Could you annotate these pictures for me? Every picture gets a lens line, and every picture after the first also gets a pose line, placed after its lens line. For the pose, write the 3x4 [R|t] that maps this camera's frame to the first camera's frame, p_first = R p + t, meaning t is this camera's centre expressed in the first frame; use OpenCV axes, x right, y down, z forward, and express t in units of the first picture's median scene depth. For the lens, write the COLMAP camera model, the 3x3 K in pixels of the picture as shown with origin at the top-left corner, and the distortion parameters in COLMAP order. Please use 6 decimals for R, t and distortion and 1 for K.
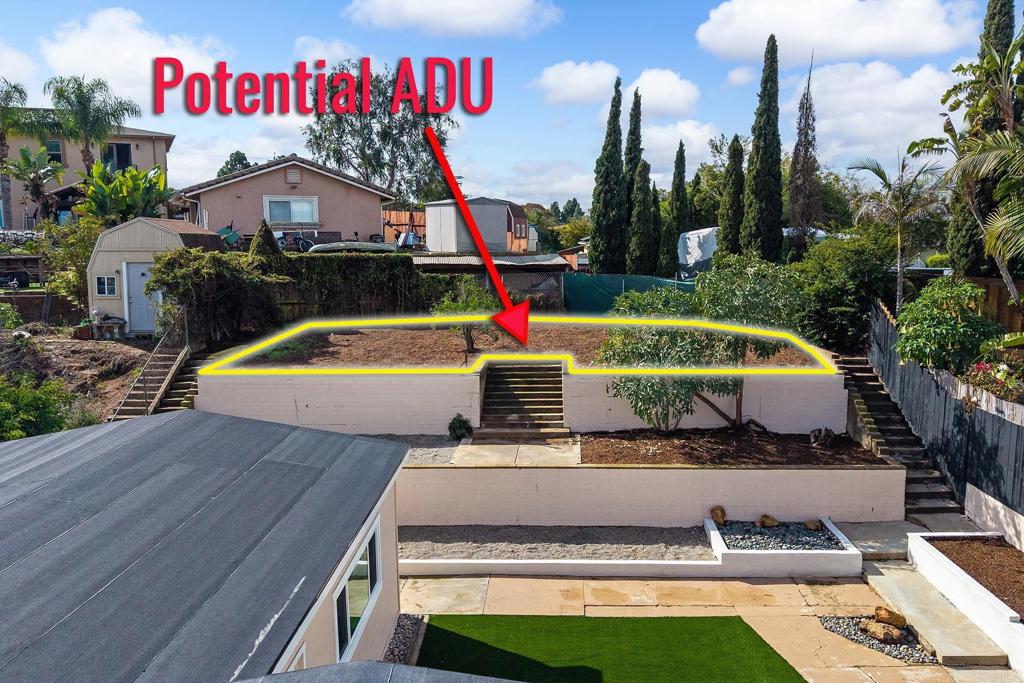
lens RADIAL K [[841.7, 0, 516.5], [0, 841.7, 342.2], [0, 0, 1]] dist [0.016841, -0.003535]
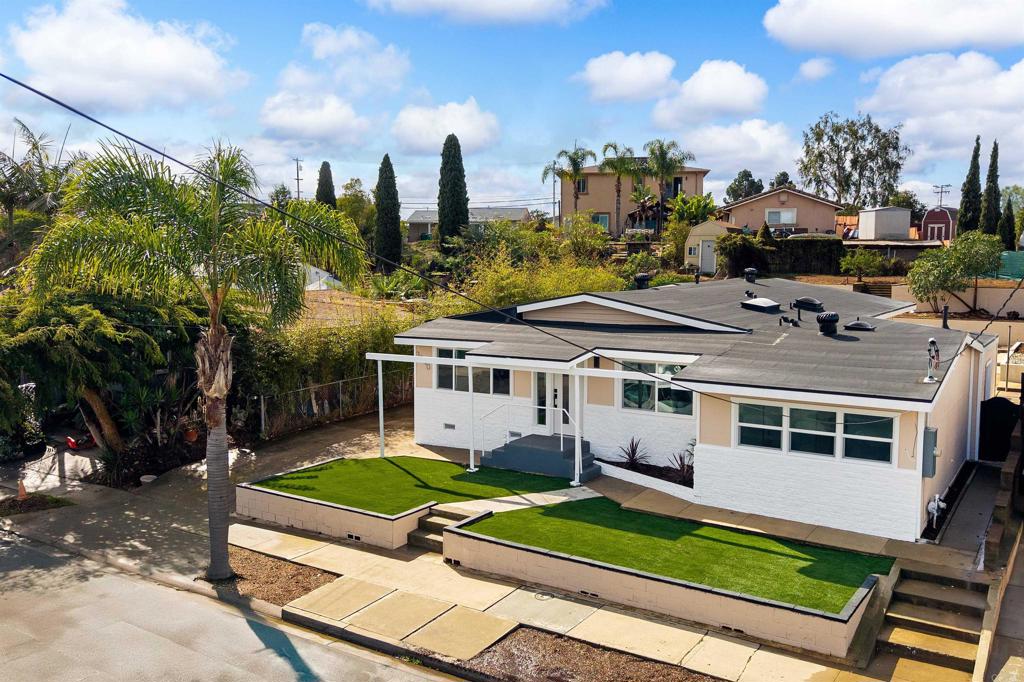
lens RADIAL K [[879.6, 0, 516.0], [0, 879.6, 373.2], [0, 0, 1]] dist [0.012439, -0.008038]
pose [[0.849393, 0.077806, -0.521994, 0.390354], [-0.070025, 0.996943, 0.034655, 0.226064], [0.523095, 0.007117, 0.852245, -1.338133]]
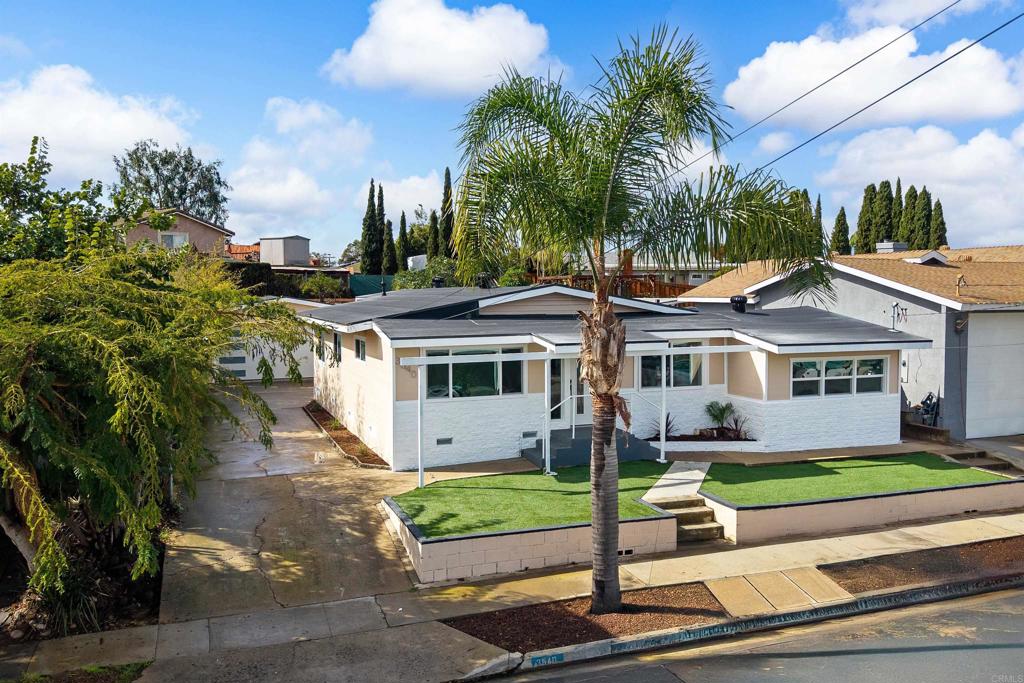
lens RADIAL K [[862.1, 0, 533.2], [0, 862.1, 339.5], [0, 0, 1]] dist [0.046669, -0.067392]
pose [[0.918725, -0.014537, 0.394631, -0.459993], [0.043878, 0.996892, -0.065428, 0.288961], [-0.392454, 0.077426, 0.916507, -1.327943]]
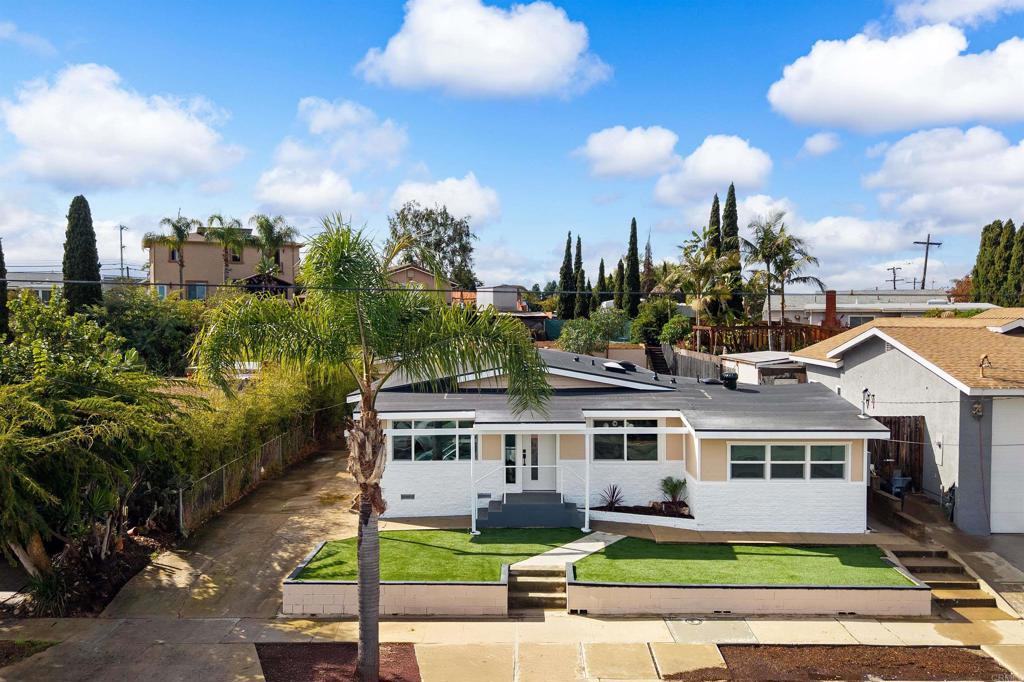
lens RADIAL K [[842.3, 0, 503.0], [0, 842.3, 341.9], [0, 0, 1]] dist [0.003948, 0.002911]
pose [[0.999900, 0.005821, 0.012899, -0.106285], [-0.004570, 0.995471, -0.094954, 0.240467], [-0.013393, 0.094885, 0.995398, -1.524176]]
